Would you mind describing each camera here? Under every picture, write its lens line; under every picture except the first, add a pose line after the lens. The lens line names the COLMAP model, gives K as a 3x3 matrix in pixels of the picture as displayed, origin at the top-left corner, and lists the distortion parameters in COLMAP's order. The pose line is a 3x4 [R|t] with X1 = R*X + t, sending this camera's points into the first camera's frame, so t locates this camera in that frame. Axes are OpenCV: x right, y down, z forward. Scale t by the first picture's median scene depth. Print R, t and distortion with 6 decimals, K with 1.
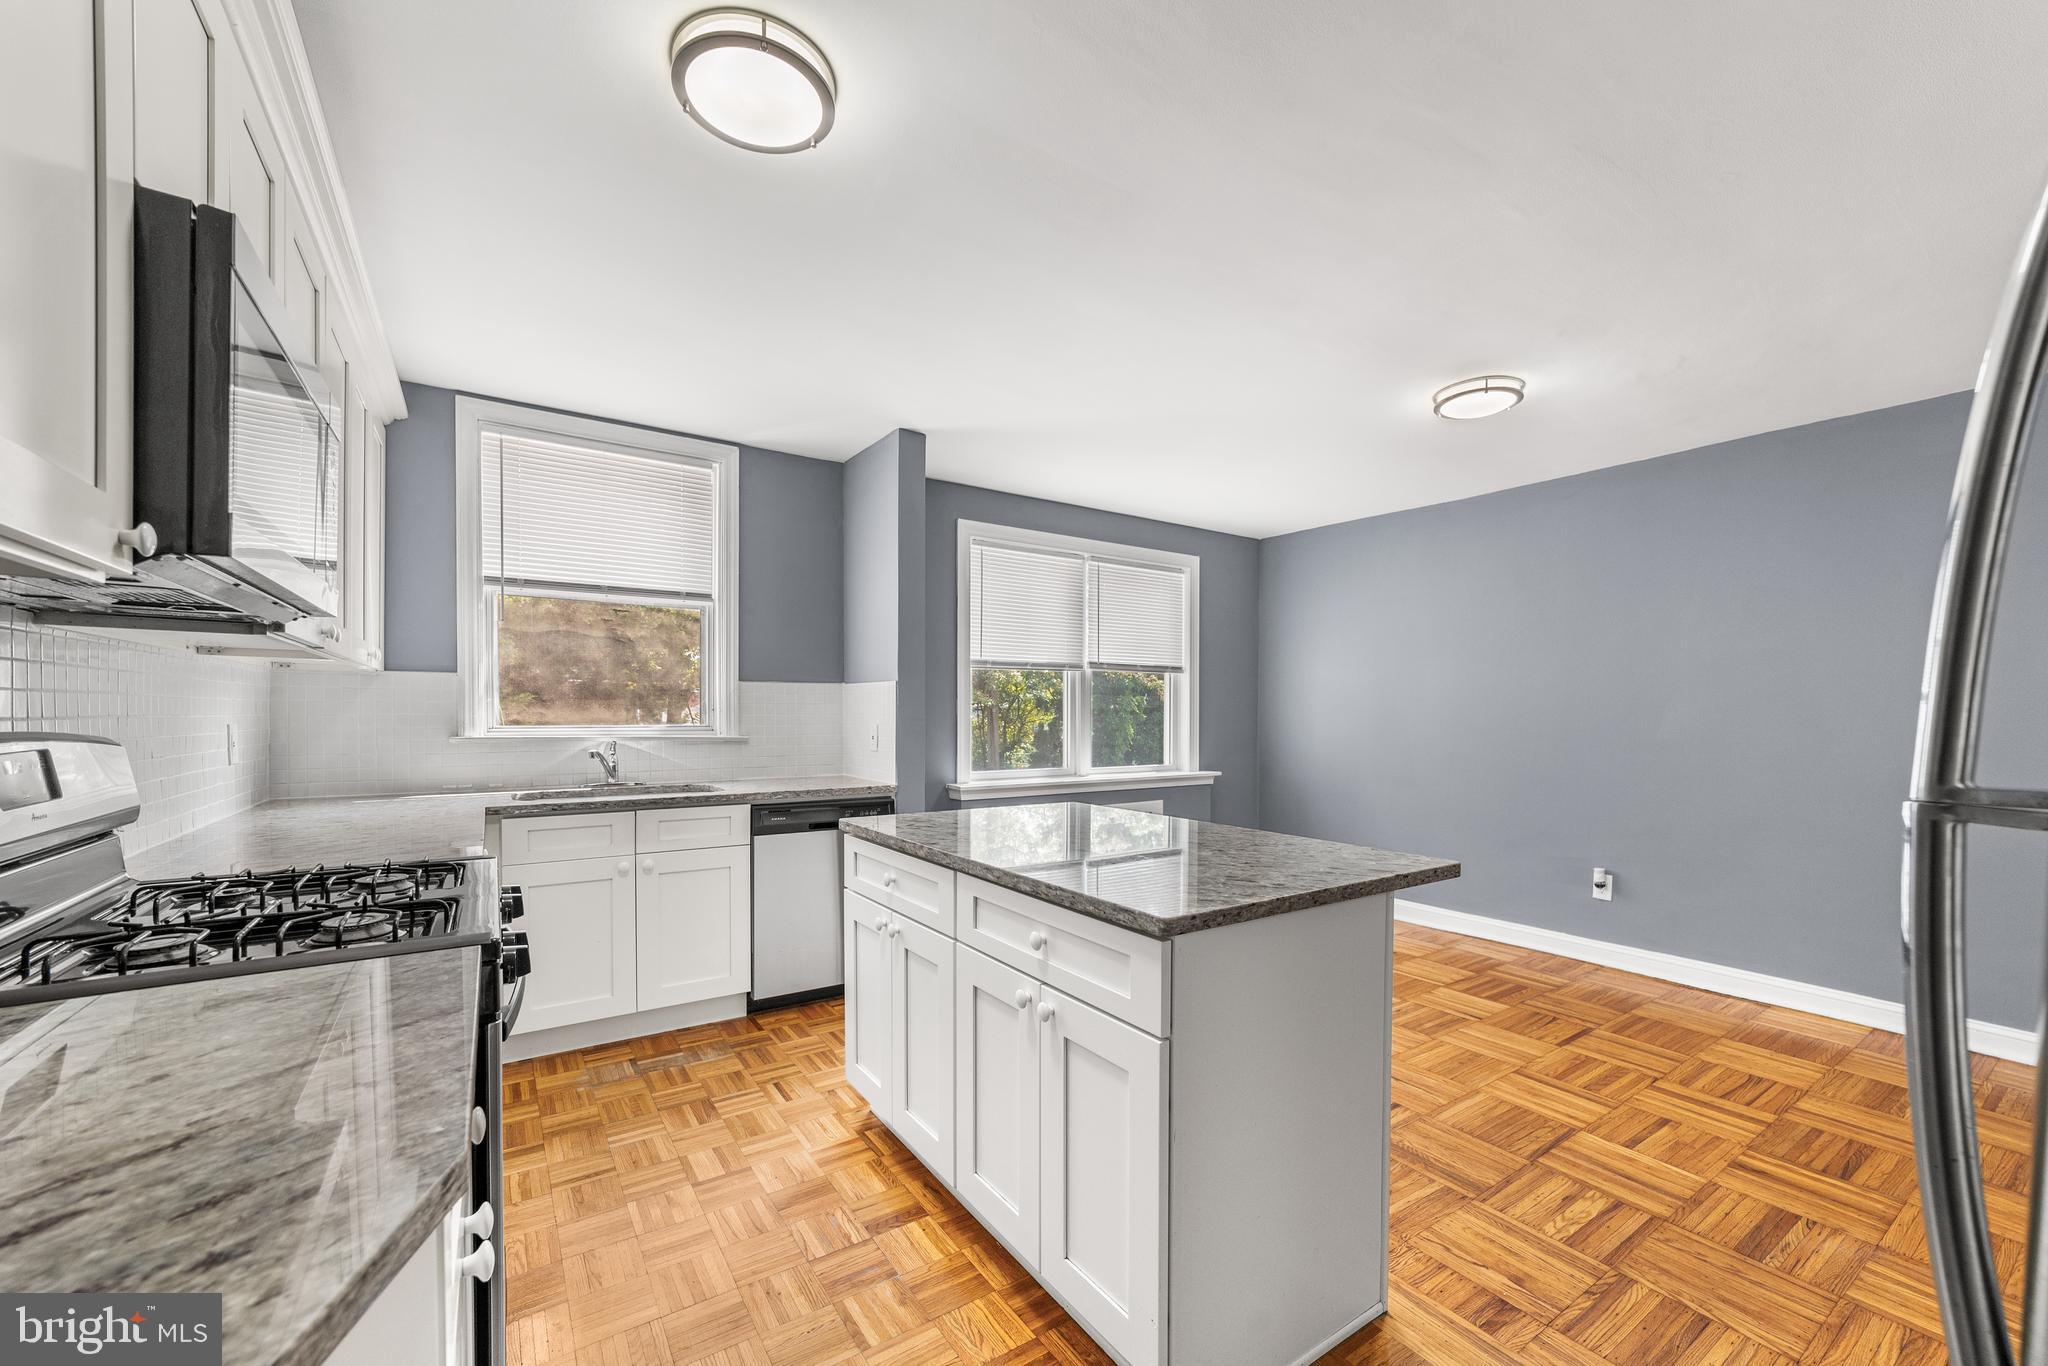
lens RADIAL K [[800.6, 0, 1018.3], [0, 800.6, 740.1], [0, 0, 1]] dist [-0.013958, 0.006216]
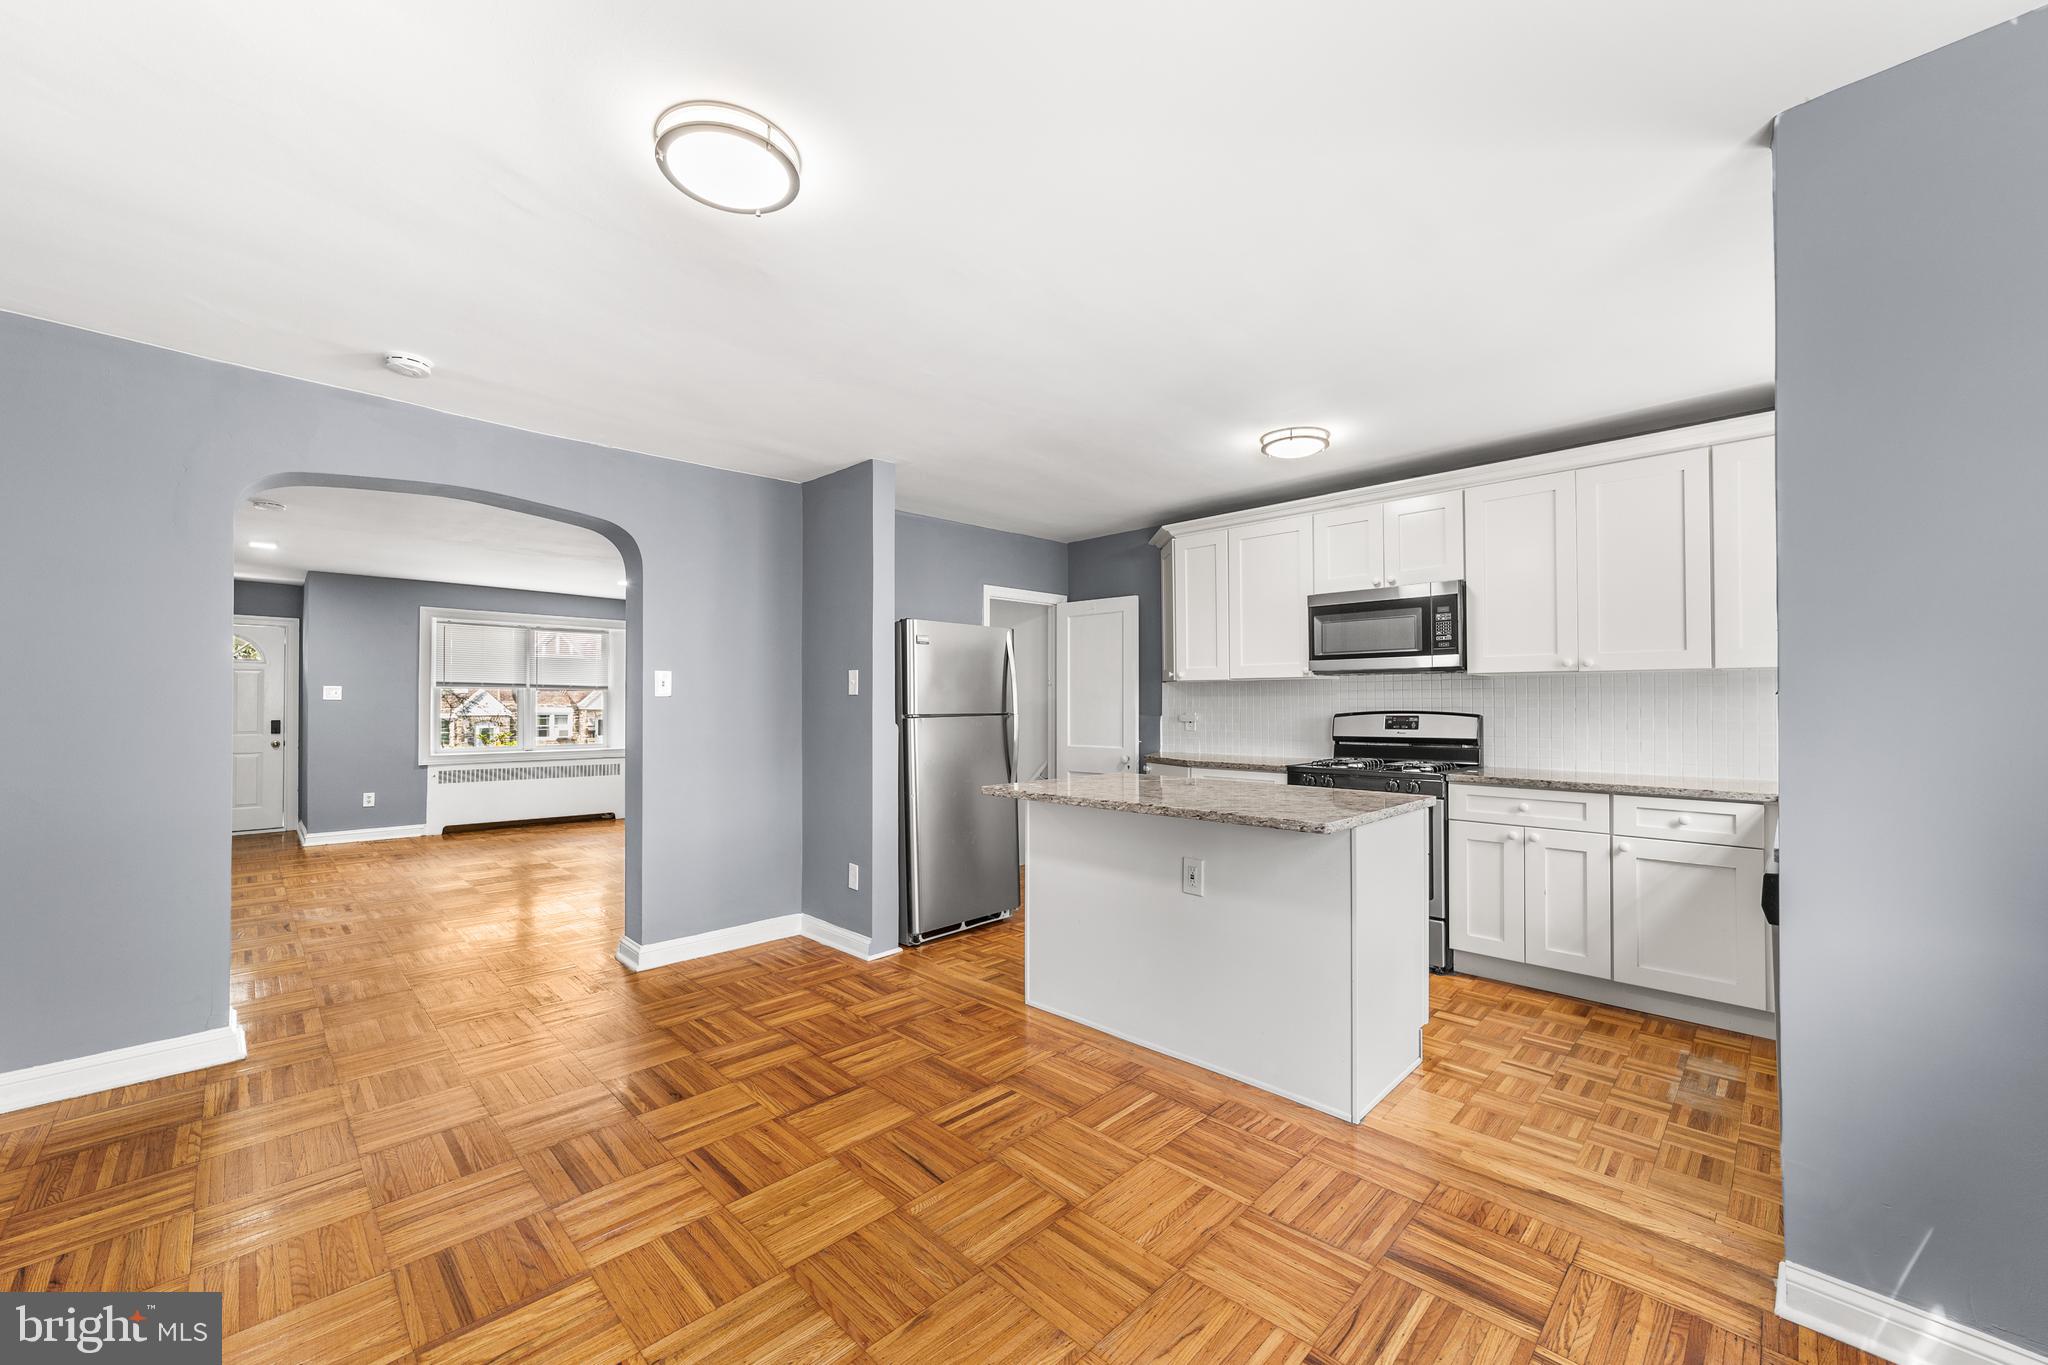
lens RADIAL K [[800.6, 0, 1021.6], [0, 800.6, 691.1], [0, 0, 1]] dist [-0.013958, 0.006216]
pose [[-0.980338, -0.006276, -0.197224, 0.433626], [-0.009754, 0.999813, 0.016673, -0.051017], [0.197083, 0.018269, -0.980217, 1.465166]]
